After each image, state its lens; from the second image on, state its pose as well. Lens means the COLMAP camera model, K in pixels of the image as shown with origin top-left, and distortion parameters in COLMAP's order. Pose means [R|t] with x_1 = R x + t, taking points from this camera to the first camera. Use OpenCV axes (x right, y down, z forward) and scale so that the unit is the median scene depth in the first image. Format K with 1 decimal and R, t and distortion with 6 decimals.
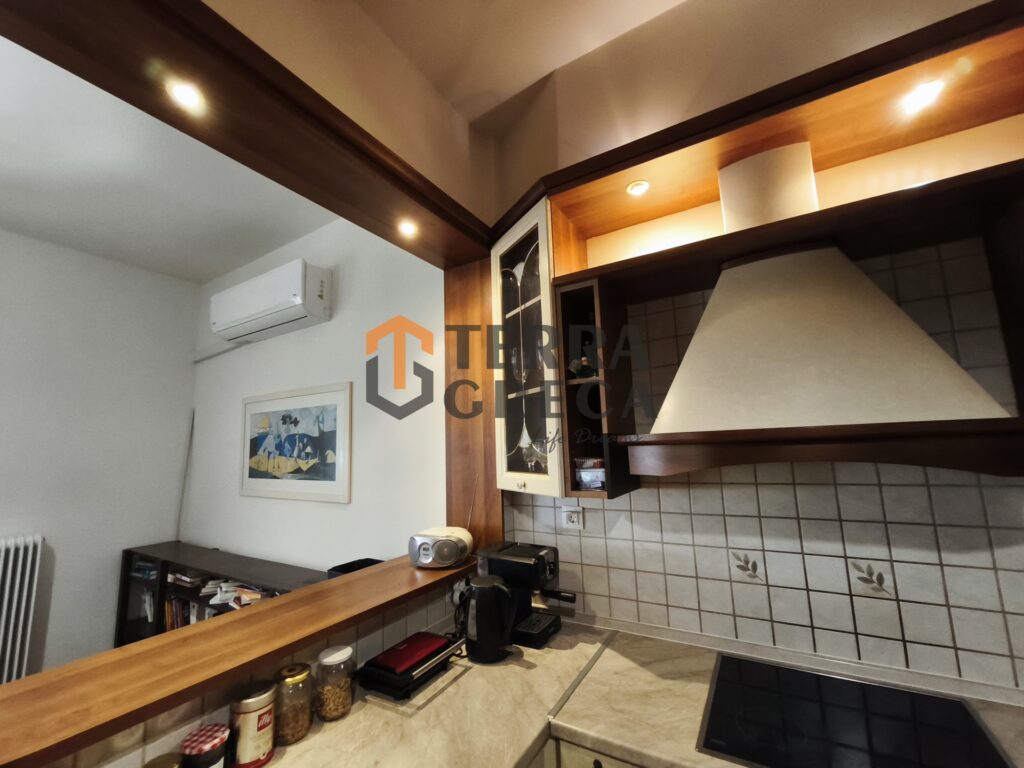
lens RADIAL K [[428.3, 0, 508.7], [0, 428.3, 385.8], [0, 0, 1]] dist [-0.003675, 0.000203]
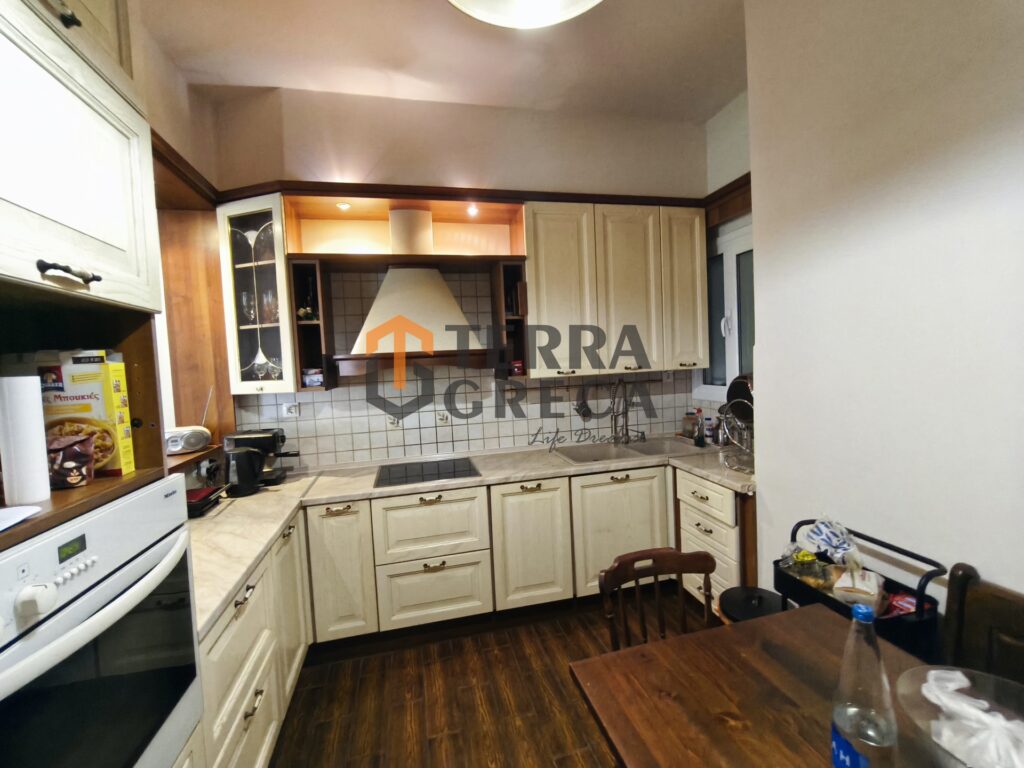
lens RADIAL K [[428.3, 0, 511.3], [0, 428.3, 381.2], [0, 0, 1]] dist [-0.003675, 0.000203]
pose [[0.713273, -0.034176, 0.700052, -0.418177], [-0.076691, 0.989008, 0.126422, -0.053819], [-0.696678, -0.143861, 0.702812, -0.709816]]
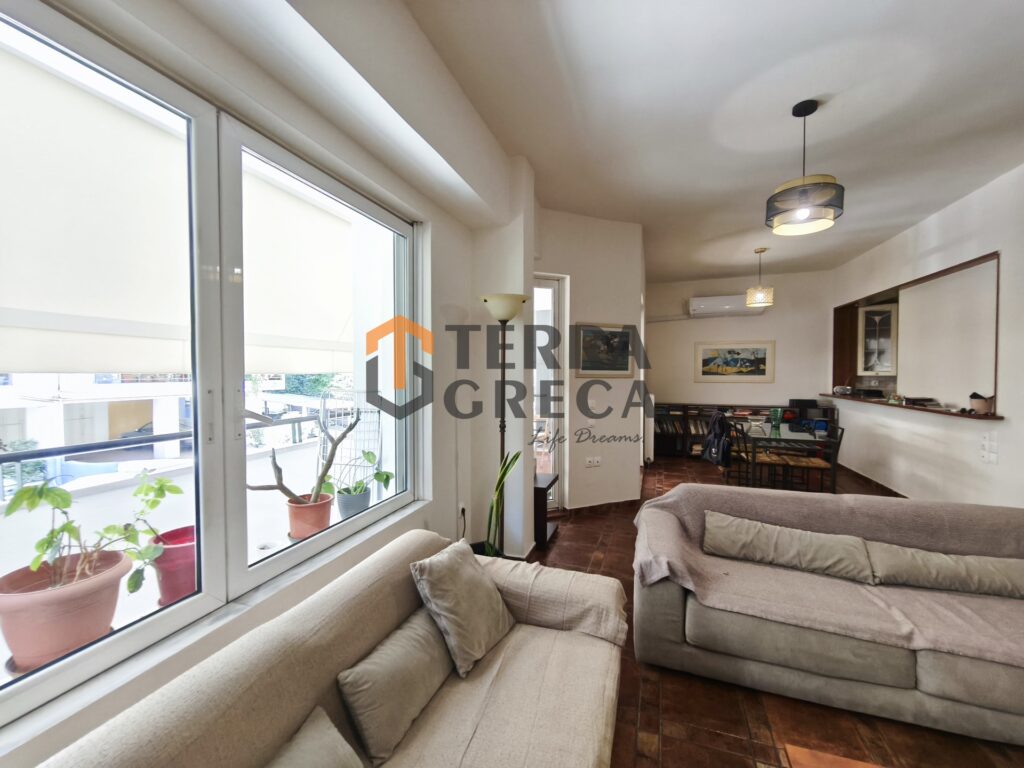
lens RADIAL K [[428.3, 0, 508.7], [0, 428.3, 386.3], [0, 0, 1]] dist [-0.003675, 0.000203]
pose [[0.982187, 0.024599, 0.186289, -4.546786], [-0.055155, 0.985466, 0.160671, -0.121281], [-0.179629, -0.168084, 0.969268, -2.562274]]
